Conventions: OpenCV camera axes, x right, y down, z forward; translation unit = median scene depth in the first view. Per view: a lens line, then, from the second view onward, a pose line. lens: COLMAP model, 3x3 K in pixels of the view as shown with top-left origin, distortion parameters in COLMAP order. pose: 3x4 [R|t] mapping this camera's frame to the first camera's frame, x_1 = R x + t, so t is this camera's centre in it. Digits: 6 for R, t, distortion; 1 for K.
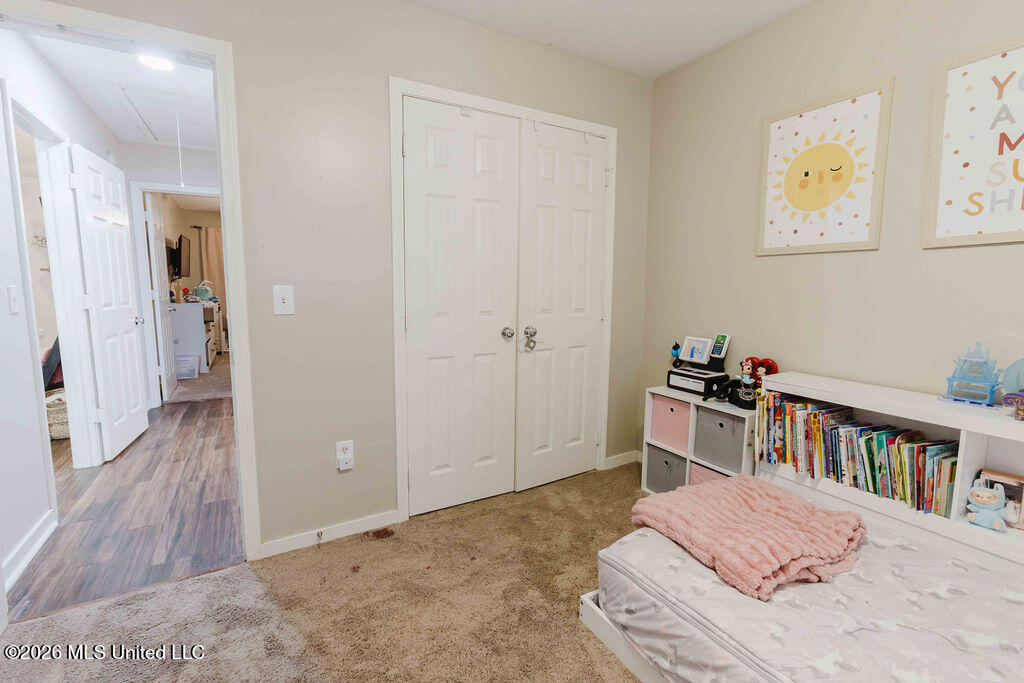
lens RADIAL K [[455.3, 0, 511.8], [0, 455.3, 338.2], [0, 0, 1]] dist [-0.003440, 0.002763]
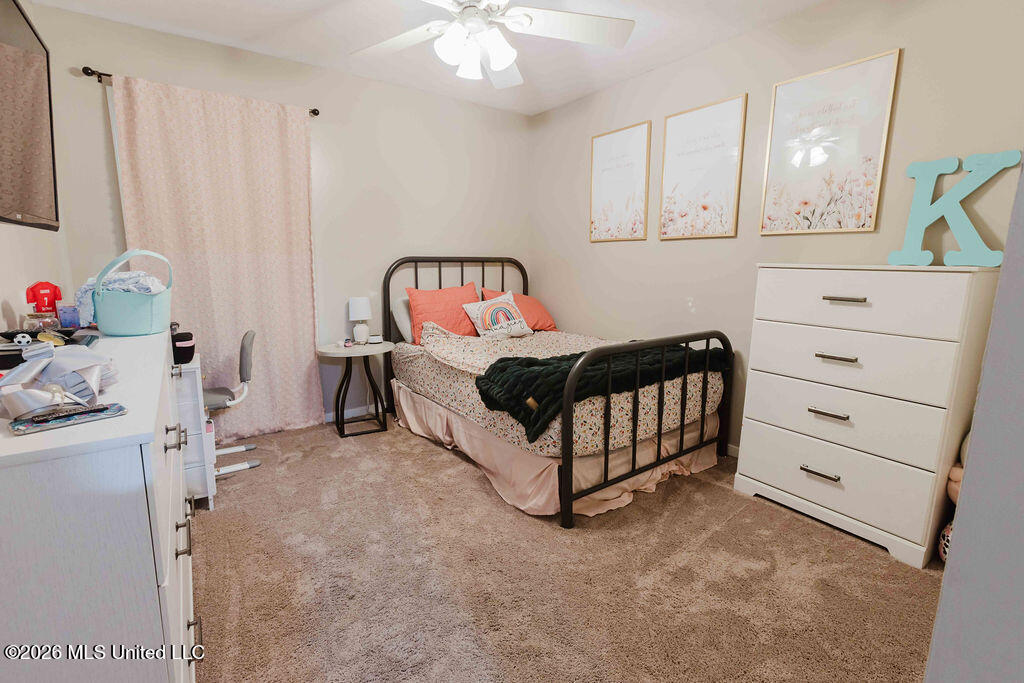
lens RADIAL K [[455.3, 0, 512.4], [0, 455.3, 339.3], [0, 0, 1]] dist [-0.003440, 0.002763]
pose [[0.994542, -0.014347, 0.103343, -0.447320], [0.008800, 0.998506, 0.053928, -0.080312], [-0.103963, -0.052724, 0.993183, 0.658559]]
